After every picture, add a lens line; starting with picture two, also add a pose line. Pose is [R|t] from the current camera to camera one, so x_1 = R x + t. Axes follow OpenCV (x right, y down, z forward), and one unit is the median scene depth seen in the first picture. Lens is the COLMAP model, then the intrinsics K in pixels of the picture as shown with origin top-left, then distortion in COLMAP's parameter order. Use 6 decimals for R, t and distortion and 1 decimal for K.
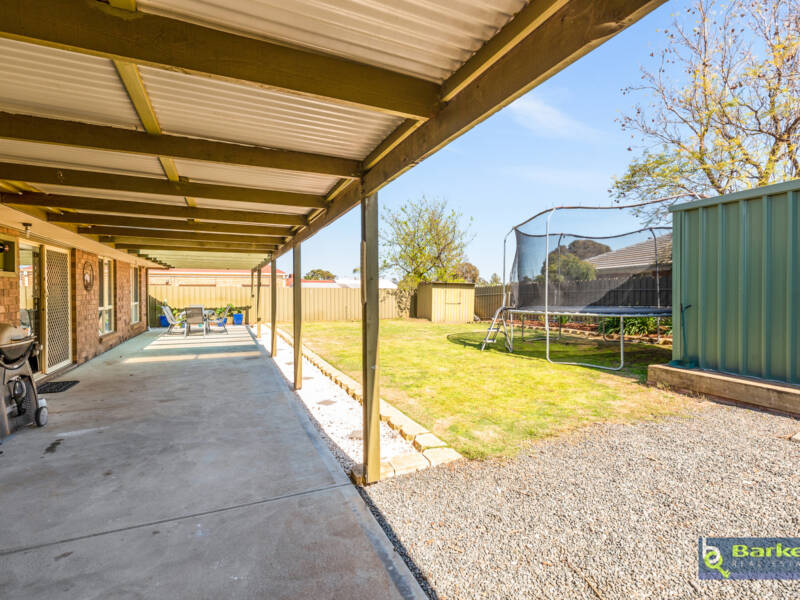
lens RADIAL K [[390.8, 0, 401.7], [0, 390.8, 296.8], [0, 0, 1]] dist [-0.002523, 0.000347]
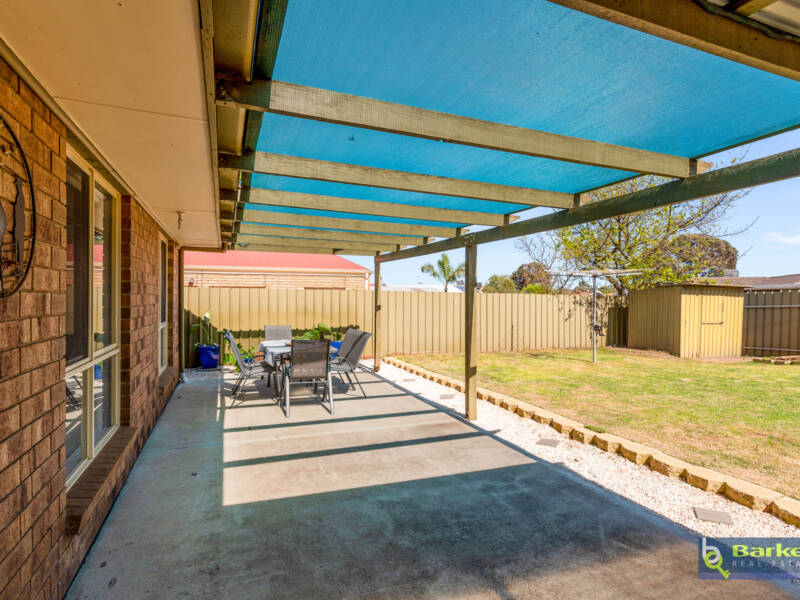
lens RADIAL K [[425.9, 0, 397.1], [0, 425.9, 302.0], [0, 0, 1]] dist [0.000328, -0.000135]
pose [[0.999630, 0.006381, -0.026453, -0.388351], [-0.006505, 0.999968, -0.004618, -0.008216], [0.026423, 0.004788, 0.999639, 0.508811]]
